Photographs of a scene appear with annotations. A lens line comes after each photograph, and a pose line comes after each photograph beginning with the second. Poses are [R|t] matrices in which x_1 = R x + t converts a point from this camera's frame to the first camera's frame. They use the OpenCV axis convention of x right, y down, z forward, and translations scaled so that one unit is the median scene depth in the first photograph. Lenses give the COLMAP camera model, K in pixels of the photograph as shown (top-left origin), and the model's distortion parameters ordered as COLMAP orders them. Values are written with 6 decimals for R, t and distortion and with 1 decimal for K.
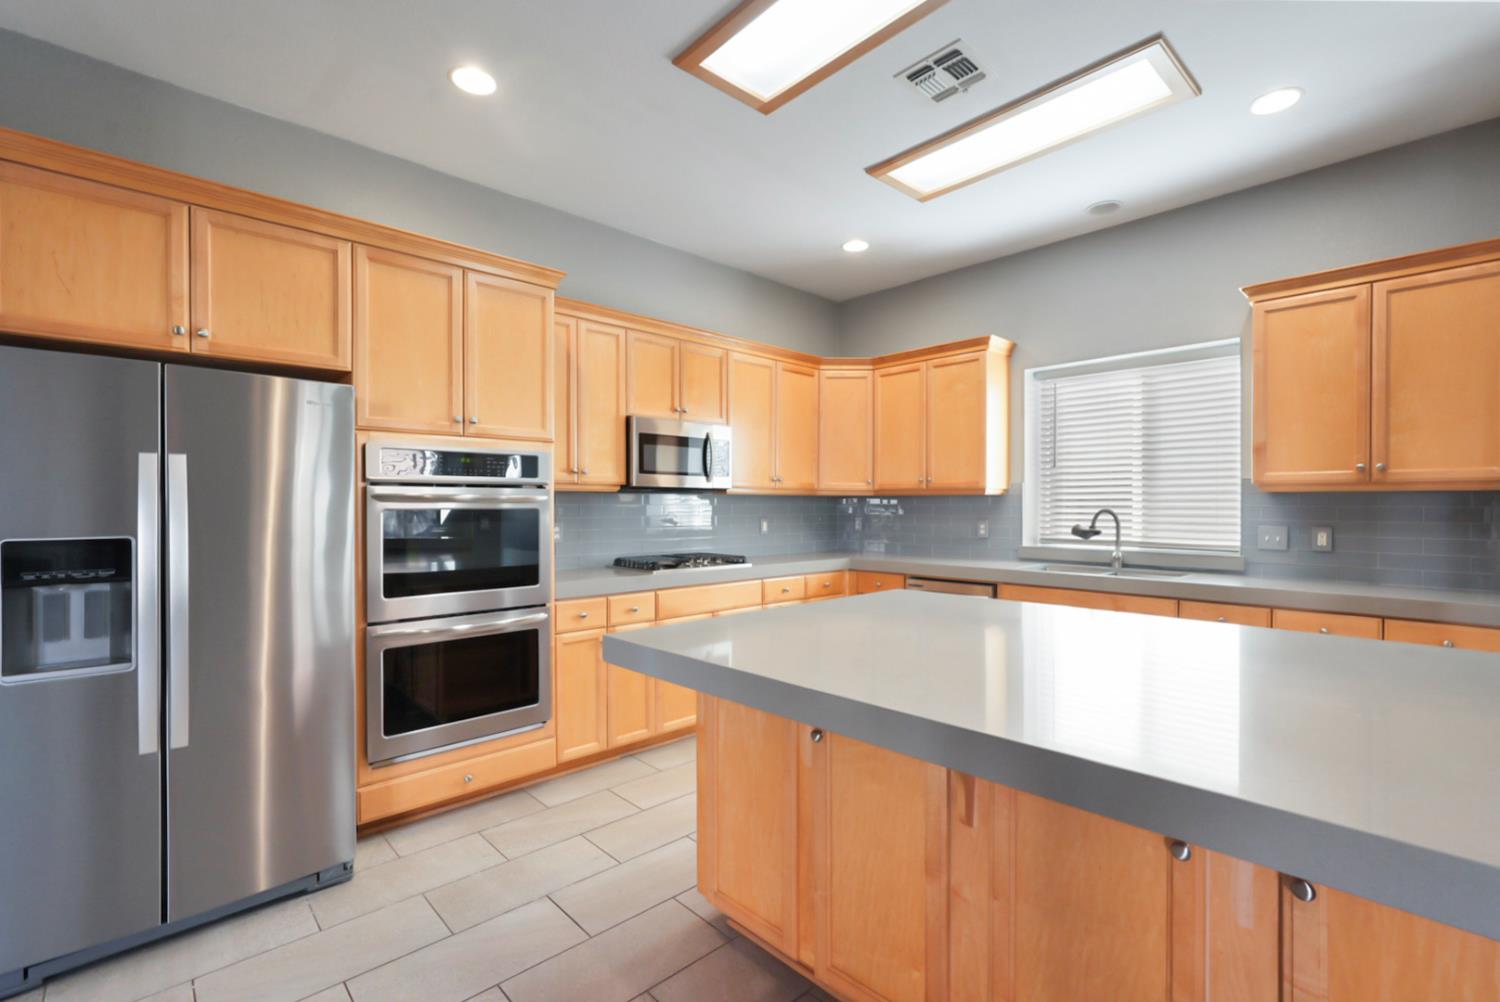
lens RADIAL K [[659.1, 0, 757.8], [0, 659.1, 503.2], [0, 0, 1]] dist [0.001320, 0.003427]
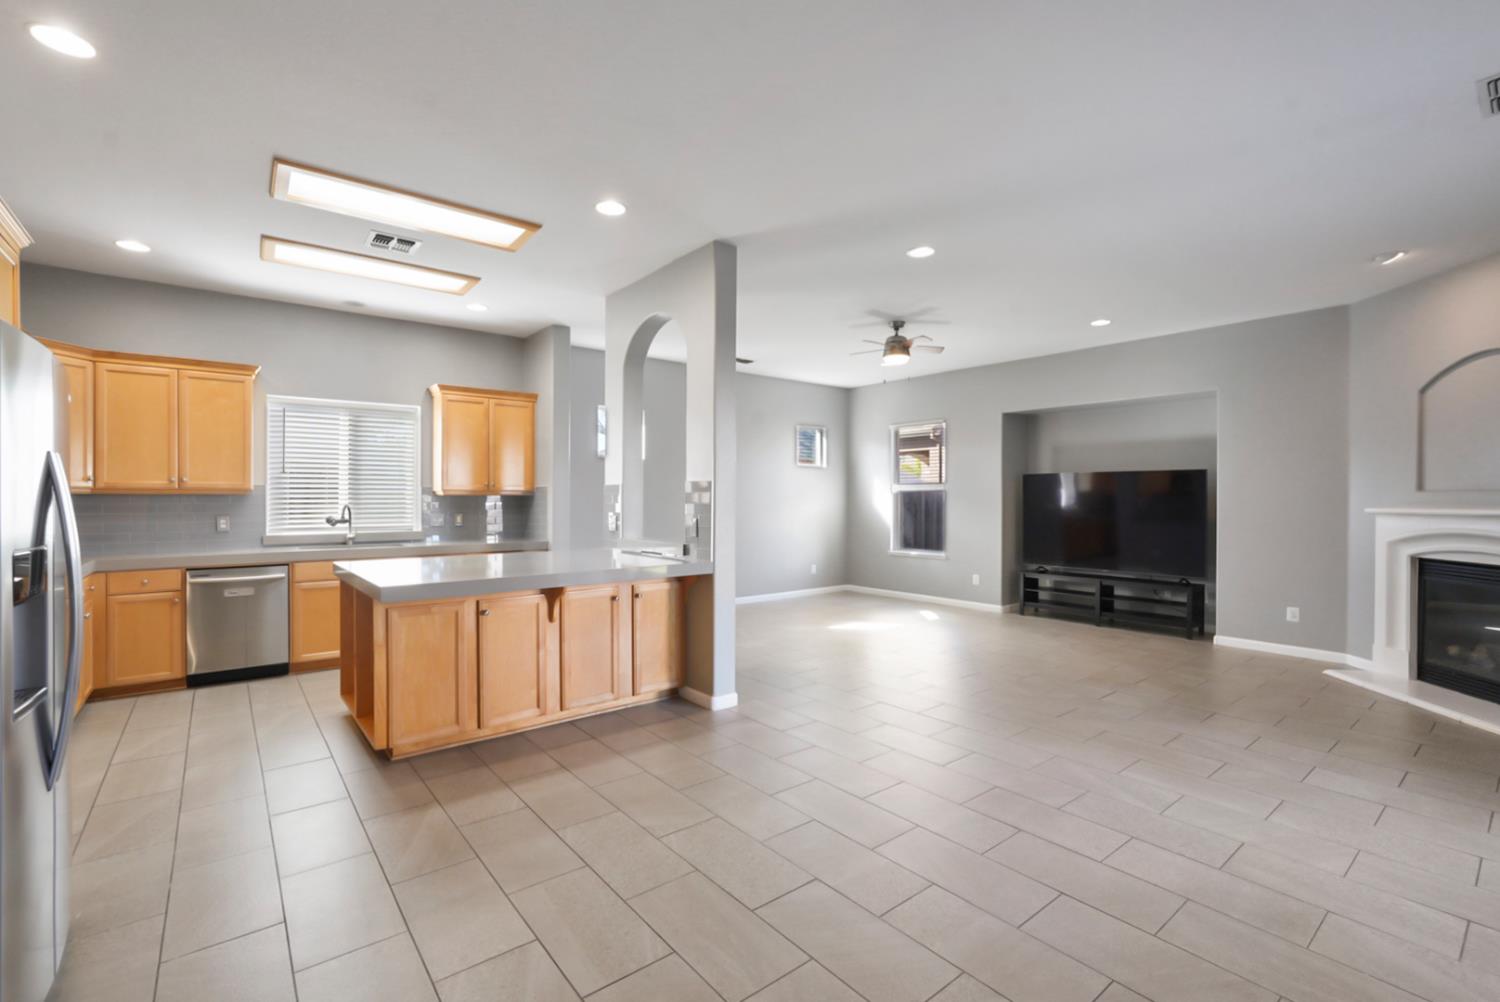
lens RADIAL K [[659.1, 0, 753.9], [0, 659.1, 498.0], [0, 0, 1]] dist [0.001320, 0.003427]
pose [[0.090748, -0.001744, 0.995872, -0.842358], [-0.003016, 0.999993, 0.002026, -0.013017], [-0.995869, -0.003187, 0.090742, -0.037621]]
